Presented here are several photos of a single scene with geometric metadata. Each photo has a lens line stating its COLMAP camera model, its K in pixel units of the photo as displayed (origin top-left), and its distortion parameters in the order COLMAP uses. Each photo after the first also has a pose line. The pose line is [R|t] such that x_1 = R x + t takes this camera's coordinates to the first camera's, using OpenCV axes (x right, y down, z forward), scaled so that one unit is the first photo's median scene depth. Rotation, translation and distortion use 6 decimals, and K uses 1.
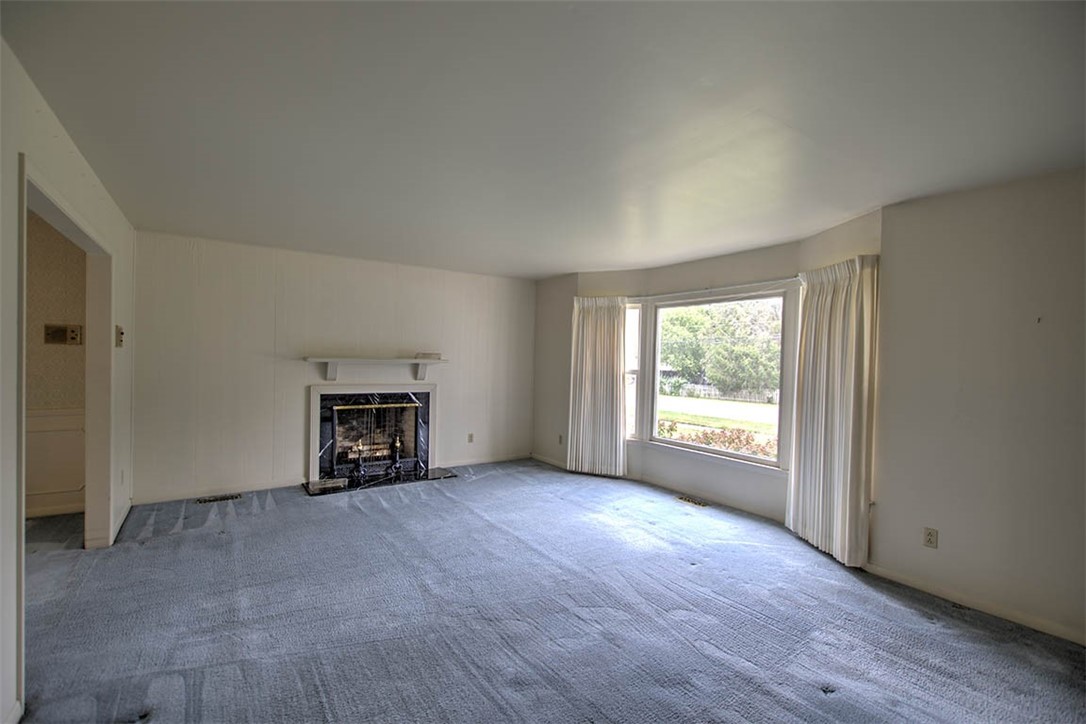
lens RADIAL K [[466.7, 0, 538.1], [0, 466.7, 364.0], [0, 0, 1]] dist [-0.007639, 0.000571]
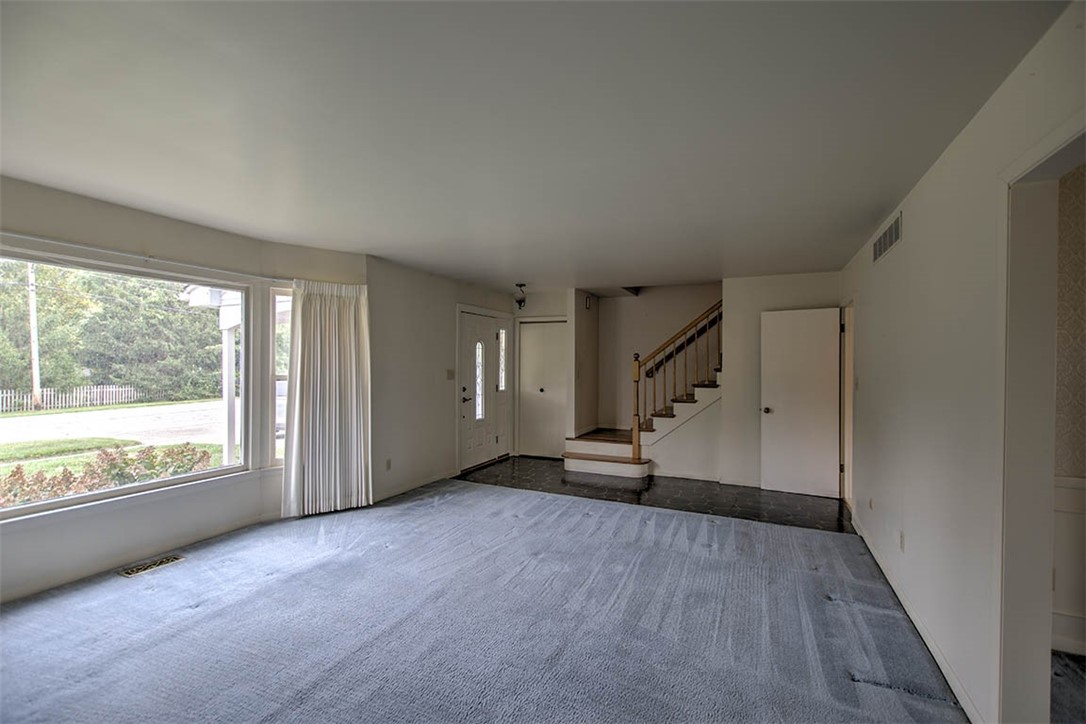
lens RADIAL K [[466.7, 0, 538.1], [0, 466.7, 364.0], [0, 0, 1]] dist [-0.007639, 0.000571]
pose [[-0.510553, -0.021415, 0.859580, -0.489133], [-0.003397, 0.999732, 0.022890, -0.016448], [-0.859840, 0.008766, -0.510489, 0.779767]]
